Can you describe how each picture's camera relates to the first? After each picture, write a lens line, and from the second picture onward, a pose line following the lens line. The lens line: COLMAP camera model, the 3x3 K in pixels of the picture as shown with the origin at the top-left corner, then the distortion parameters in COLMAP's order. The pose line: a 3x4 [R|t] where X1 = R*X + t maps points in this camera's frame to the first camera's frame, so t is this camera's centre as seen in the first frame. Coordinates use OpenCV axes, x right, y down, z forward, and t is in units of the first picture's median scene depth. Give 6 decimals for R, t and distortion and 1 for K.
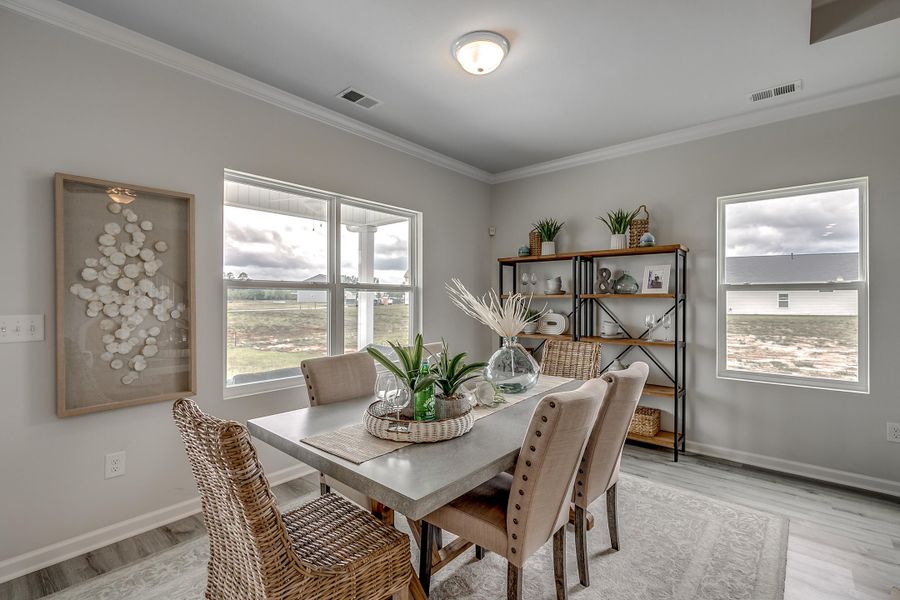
lens RADIAL K [[409.6, 0, 450.0], [0, 409.6, 300.0], [0, 0, 1]] dist [0.000055, -0.000307]
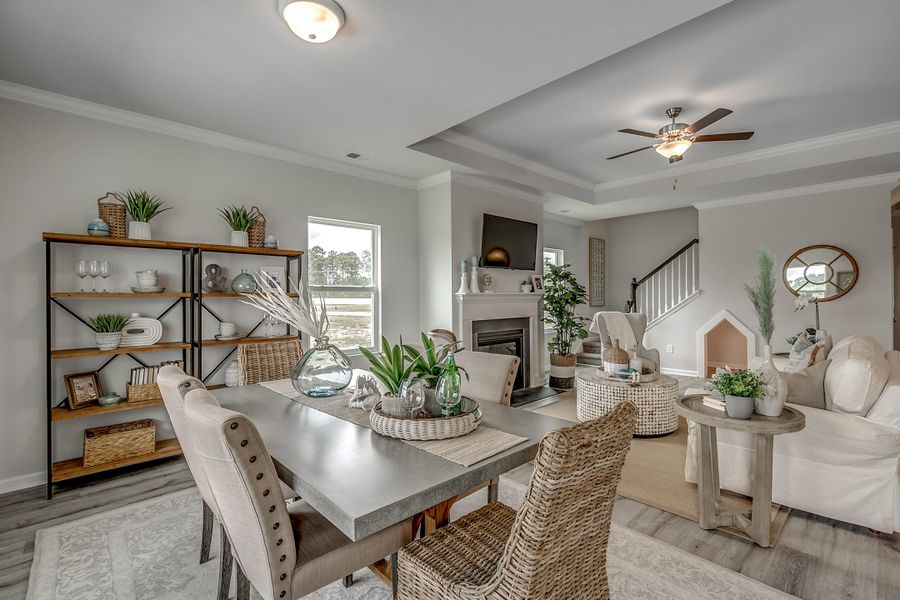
lens RADIAL K [[409.6, 0, 450.0], [0, 409.6, 300.0], [0, 0, 1]] dist [0.000055, -0.000307]
pose [[0.103706, -0.006352, 0.994588, -0.468323], [0.008965, 0.999945, 0.005452, 0.001722], [-0.994568, 0.008351, 0.103757, 0.376420]]
